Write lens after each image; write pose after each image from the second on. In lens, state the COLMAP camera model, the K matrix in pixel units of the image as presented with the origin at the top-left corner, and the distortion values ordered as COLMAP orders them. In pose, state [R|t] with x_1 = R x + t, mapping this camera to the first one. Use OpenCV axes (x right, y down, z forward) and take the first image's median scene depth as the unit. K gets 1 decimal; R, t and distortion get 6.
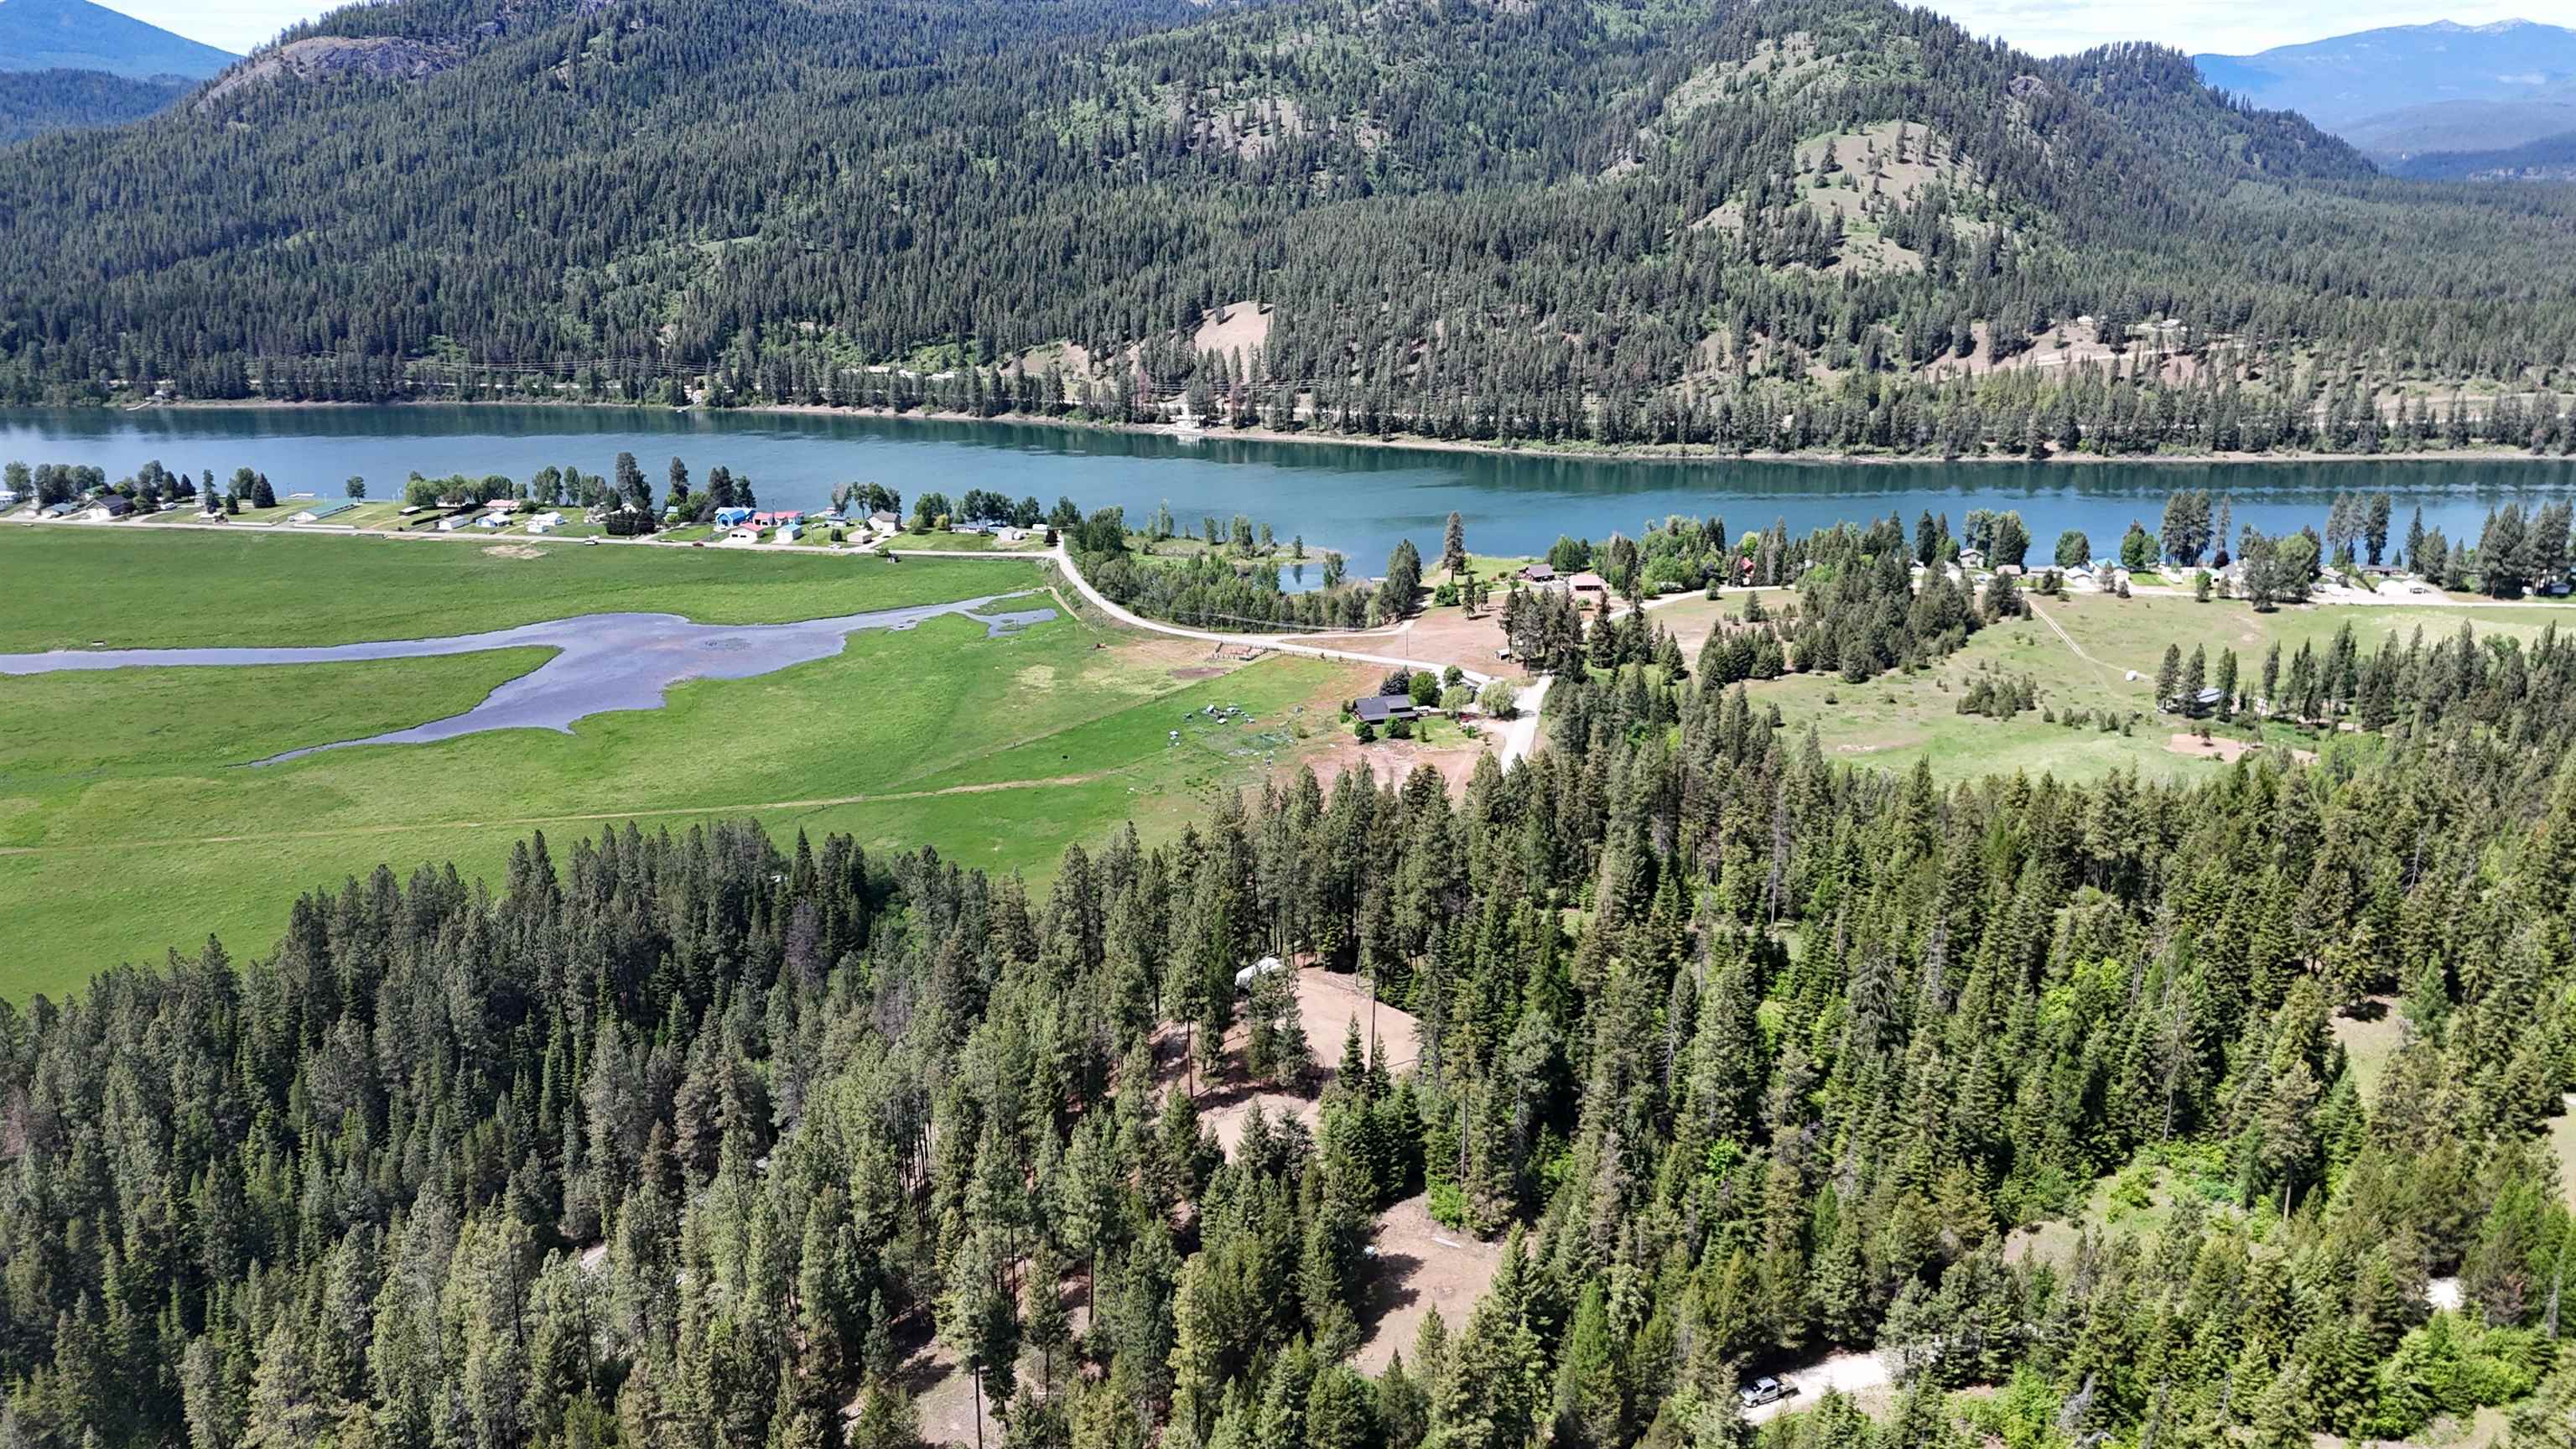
lens RADIAL K [[1888.7, 0, 1285.1], [0, 1888.7, 738.1], [0, 0, 1]] dist [0.076185, -0.071646]
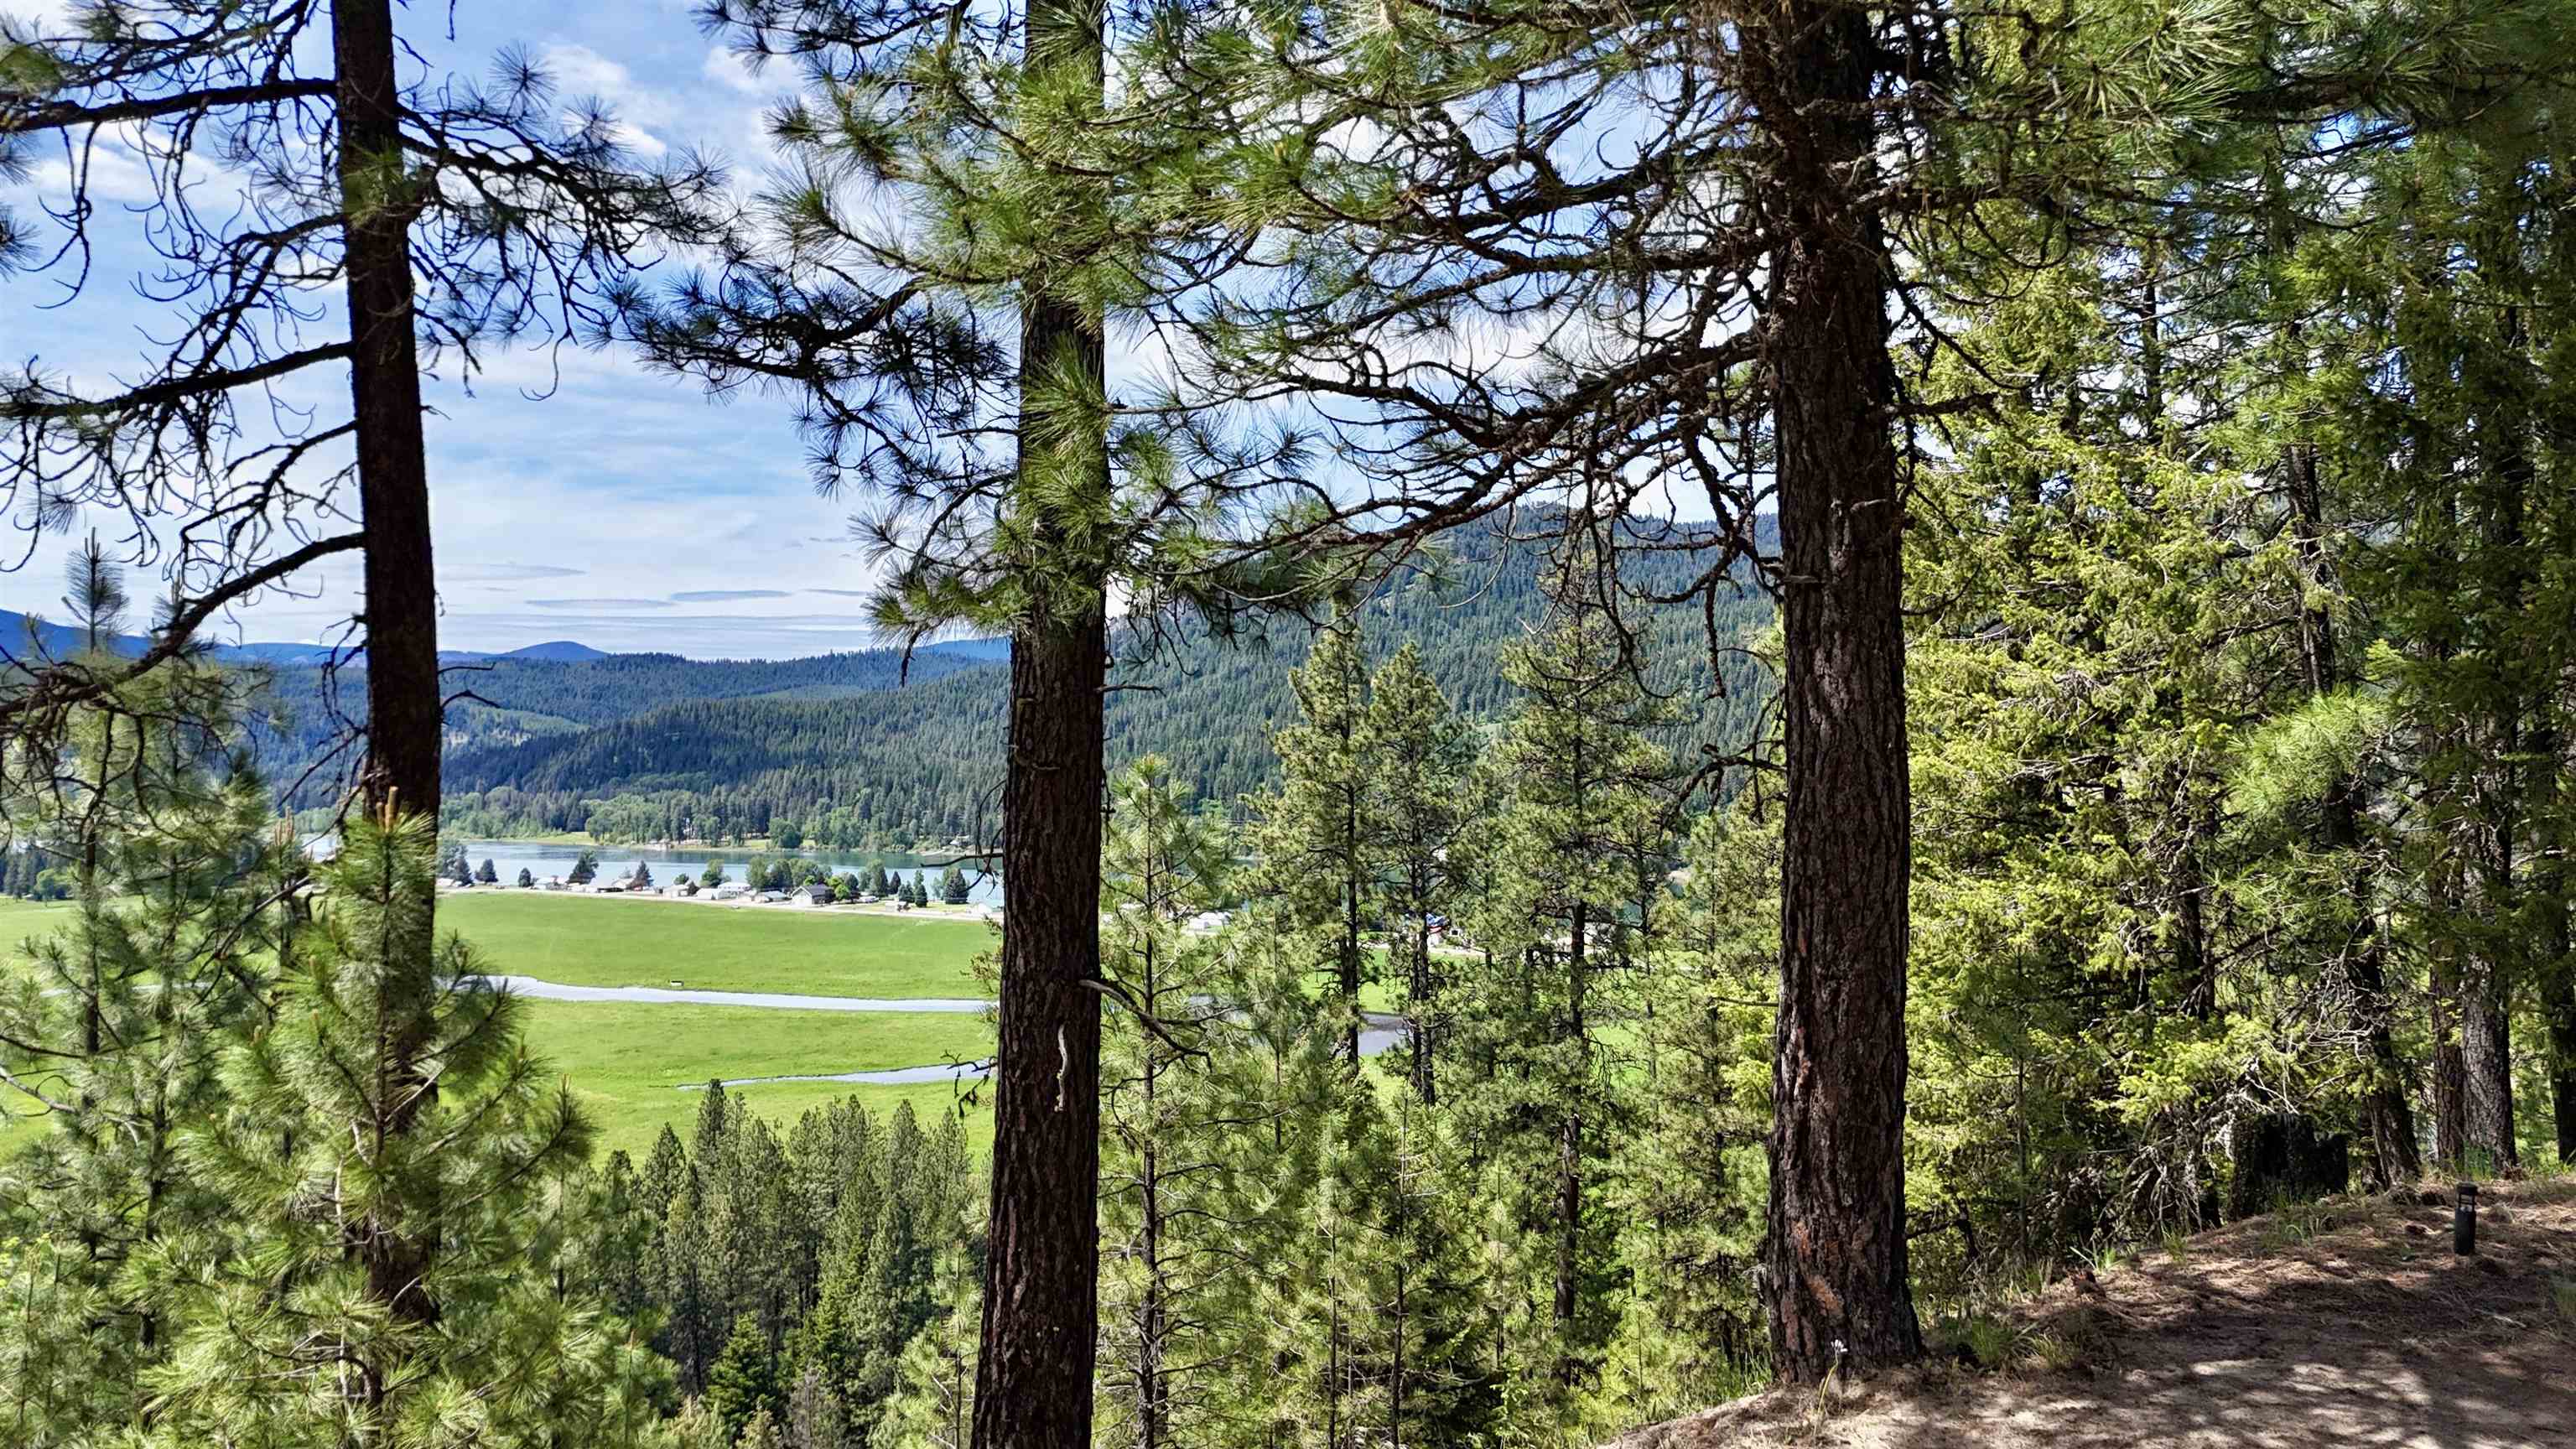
lens RADIAL K [[1888.7, 0, 1290.2], [0, 1888.7, 712.2], [0, 0, 1]] dist [0.076185, -0.071646]
pose [[0.912978, -0.003449, -0.407994, -0.010829], [-0.126548, 0.948256, -0.291196, 0.032462], [0.387887, 0.317487, 0.865301, 0.215557]]
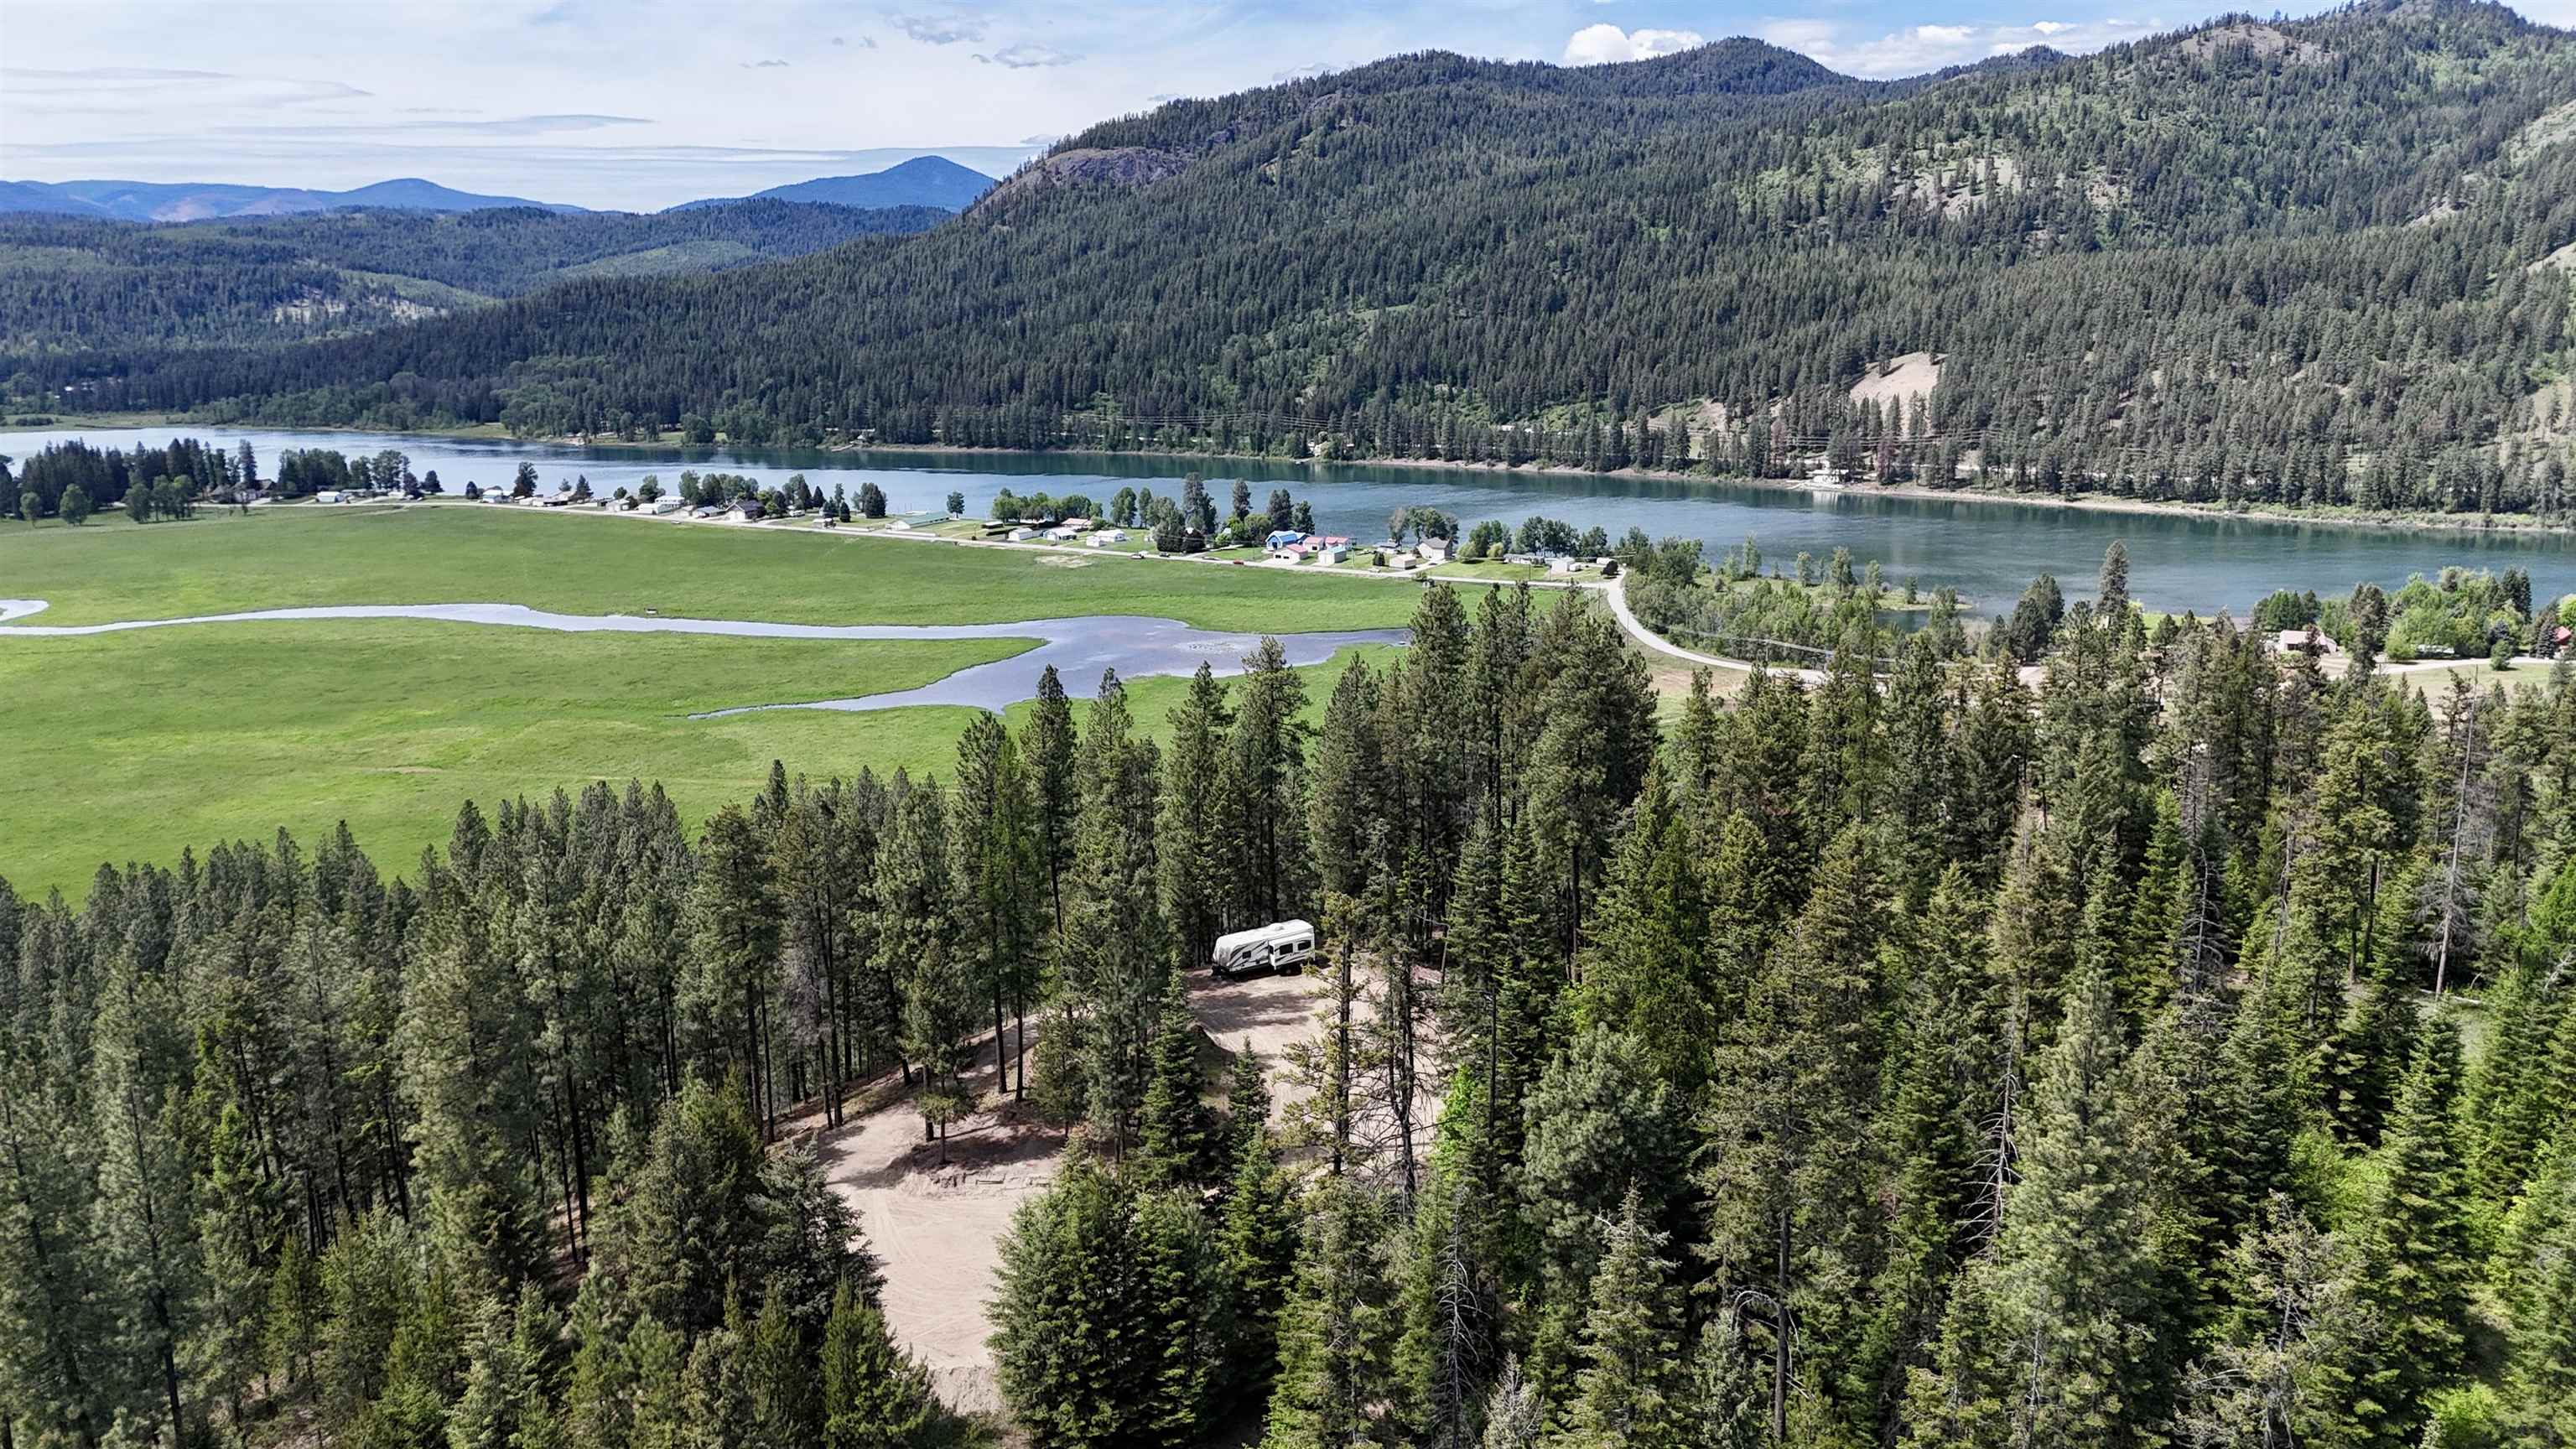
lens RADIAL K [[1888.7, 0, 1286.3], [0, 1888.7, 721.5], [0, 0, 1]] dist [0.076185, -0.071646]
pose [[0.932675, 0.073265, -0.353199, 0.038650], [-0.099297, 0.993474, -0.056129, 0.021050], [0.346782, 0.087421, 0.933863, 0.116512]]
